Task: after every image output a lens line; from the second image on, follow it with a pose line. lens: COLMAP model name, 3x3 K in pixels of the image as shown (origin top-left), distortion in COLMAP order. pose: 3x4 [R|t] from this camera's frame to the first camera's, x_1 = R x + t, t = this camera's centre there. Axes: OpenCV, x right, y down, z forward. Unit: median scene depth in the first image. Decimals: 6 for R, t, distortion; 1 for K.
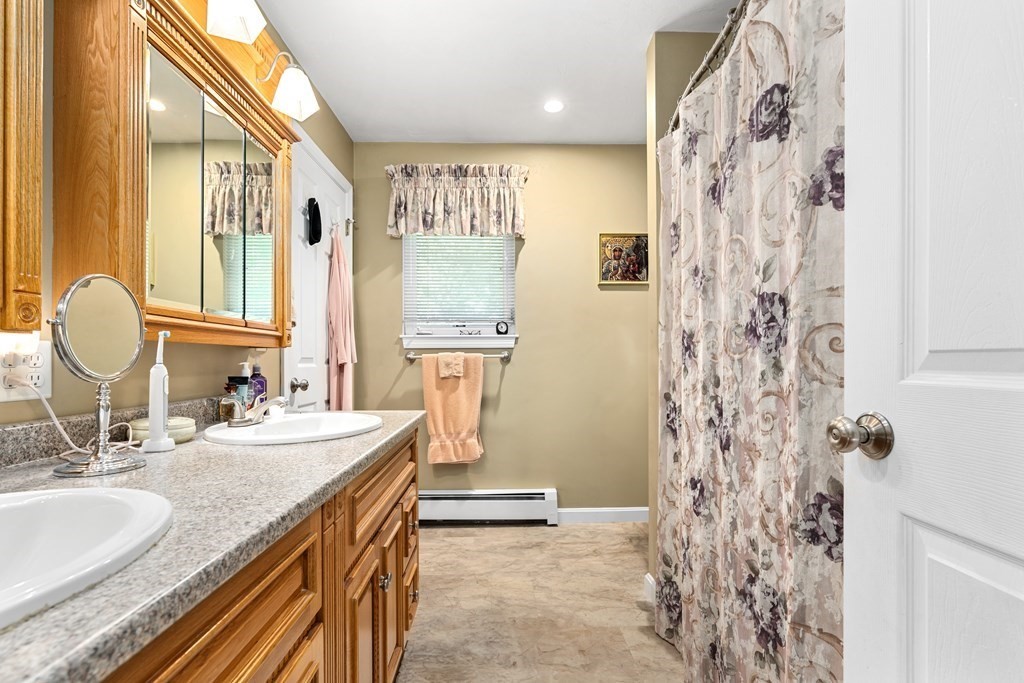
lens RADIAL K [[474.5, 0, 516.3], [0, 474.5, 358.8], [0, 0, 1]] dist [-0.005867, -0.000191]
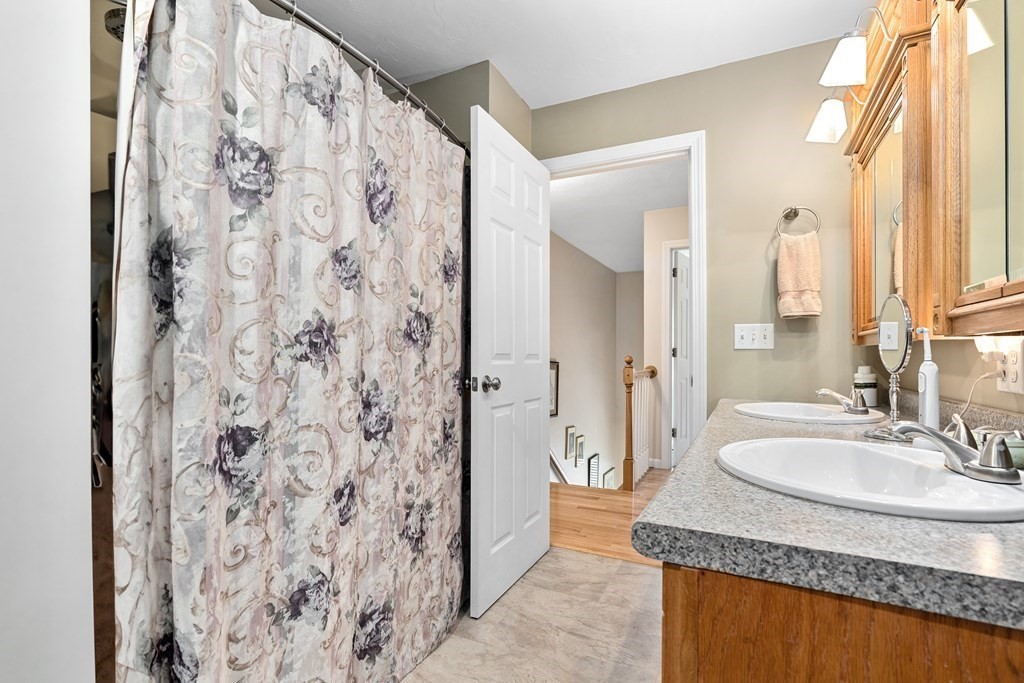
lens RADIAL K [[474.5, 0, 512.9], [0, 474.5, 352.1], [0, 0, 1]] dist [-0.005867, -0.000191]
pose [[-0.872172, 0.002430, 0.489193, -0.447297], [-0.004280, 0.999911, -0.012597, 0.006386], [-0.489180, -0.013080, -0.872085, 2.061746]]
